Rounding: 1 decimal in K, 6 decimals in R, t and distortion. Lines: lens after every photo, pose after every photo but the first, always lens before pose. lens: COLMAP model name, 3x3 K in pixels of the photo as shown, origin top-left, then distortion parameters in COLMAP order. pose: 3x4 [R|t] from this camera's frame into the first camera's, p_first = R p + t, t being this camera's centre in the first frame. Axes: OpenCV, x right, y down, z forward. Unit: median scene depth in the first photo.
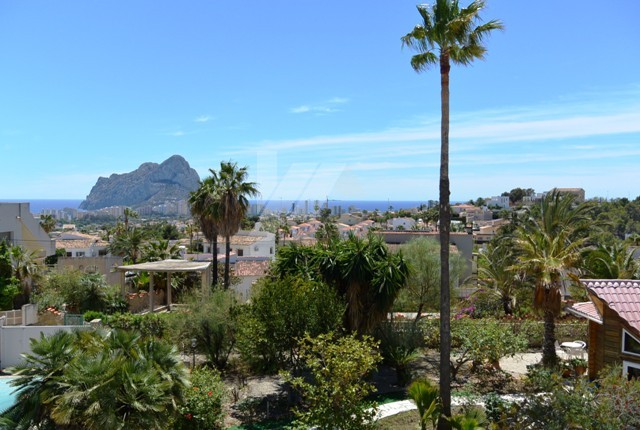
lens RADIAL K [[534.7, 0, 320.7], [0, 534.7, 214.3], [0, 0, 1]] dist [-0.015349, 0.026740]
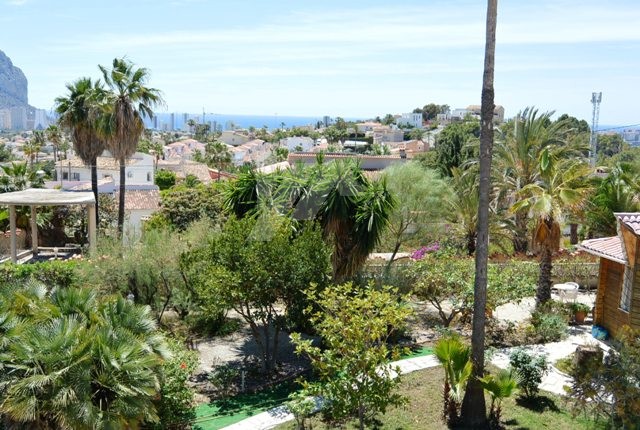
lens RADIAL K [[654.0, 0, 303.0], [0, 654.0, 203.5], [0, 0, 1]] dist [-0.036318, 0.000000]
pose [[0.983054, -0.005388, 0.183237, -0.142100], [-0.014486, 0.994159, 0.106950, 0.002851], [-0.182742, -0.107793, 0.977234, 0.059102]]
